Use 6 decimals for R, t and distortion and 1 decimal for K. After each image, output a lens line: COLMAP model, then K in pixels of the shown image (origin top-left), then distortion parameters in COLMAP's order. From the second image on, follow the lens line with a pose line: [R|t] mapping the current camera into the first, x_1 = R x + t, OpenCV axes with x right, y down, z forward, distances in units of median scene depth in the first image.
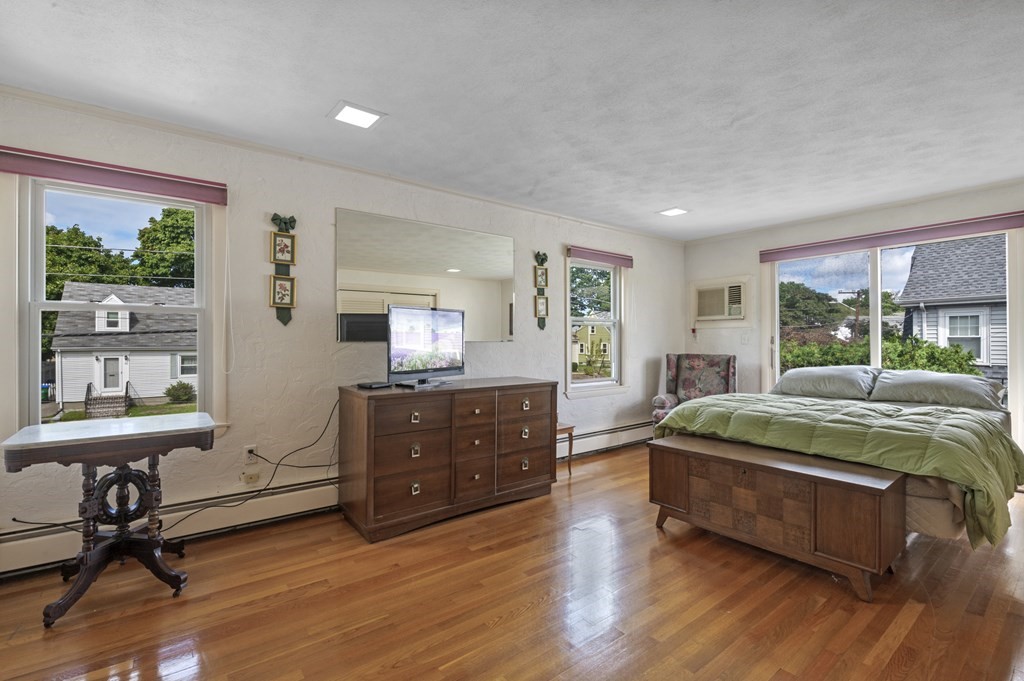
lens RADIAL K [[457.8, 0, 512.8], [0, 457.8, 339.2], [0, 0, 1]] dist [-0.004245, -0.000497]
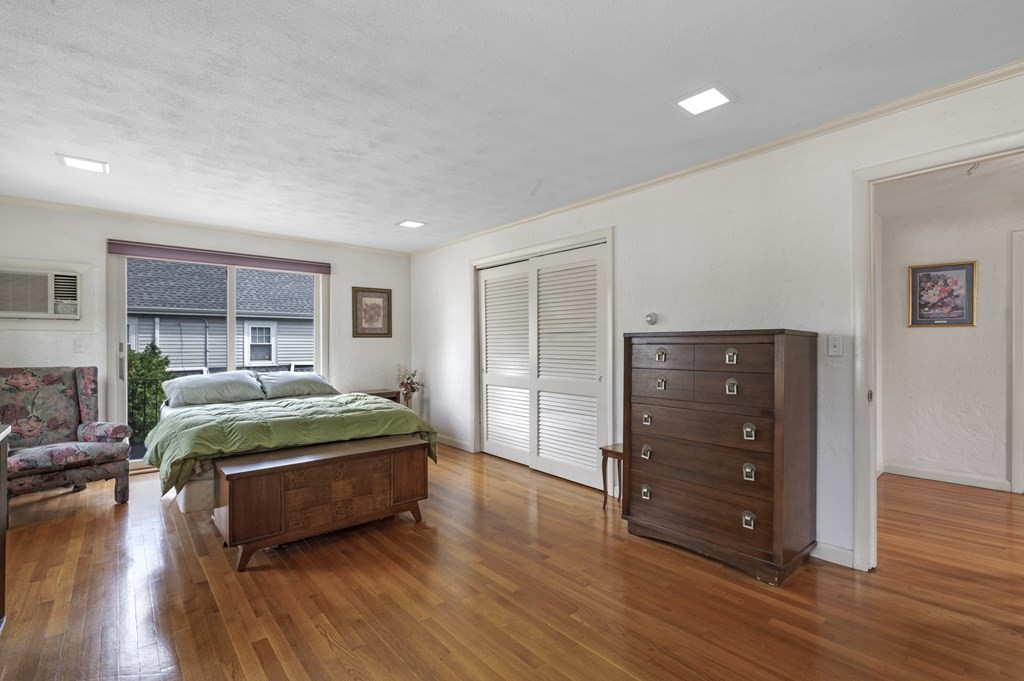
lens RADIAL K [[457.8, 0, 512.8], [0, 457.8, 345.3], [0, 0, 1]] dist [-0.004245, -0.000497]
pose [[-0.057000, 0.000905, 0.998374, -0.448375], [-0.004492, 0.999989, -0.001163, -0.004210], [-0.998364, -0.004551, -0.056996, 0.454268]]
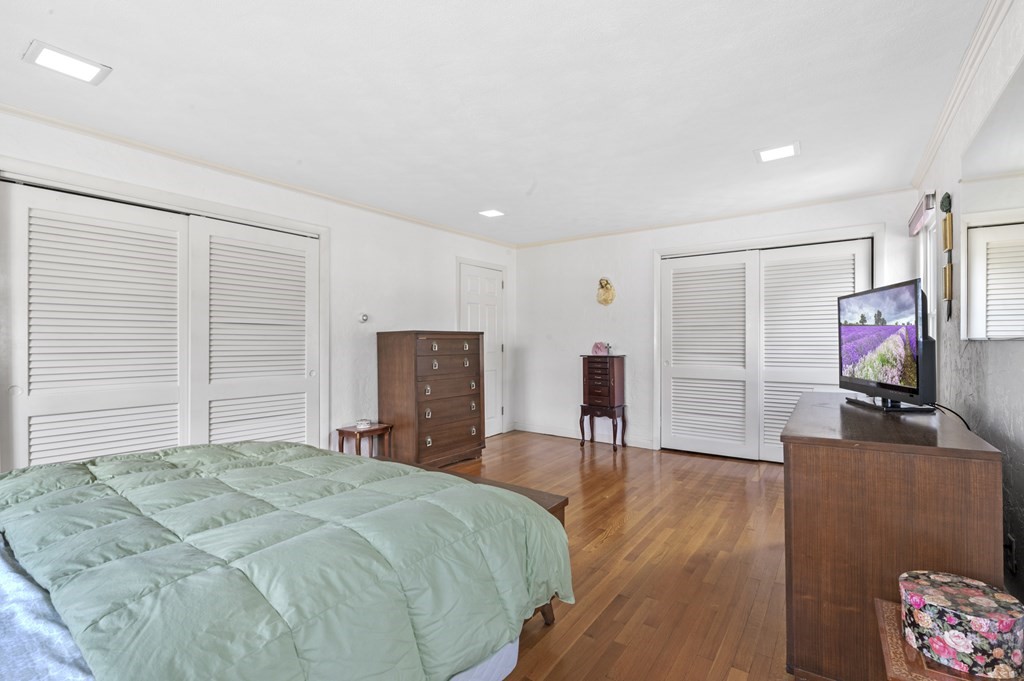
lens RADIAL K [[457.8, 0, 512.6], [0, 457.8, 341.4], [0, 0, 1]] dist [-0.004245, -0.000497]
pose [[-0.956022, -0.001310, -0.293291, 0.009018], [0.000698, 0.999977, -0.006740, 0.000741], [0.293293, -0.006648, -0.955999, 0.895308]]
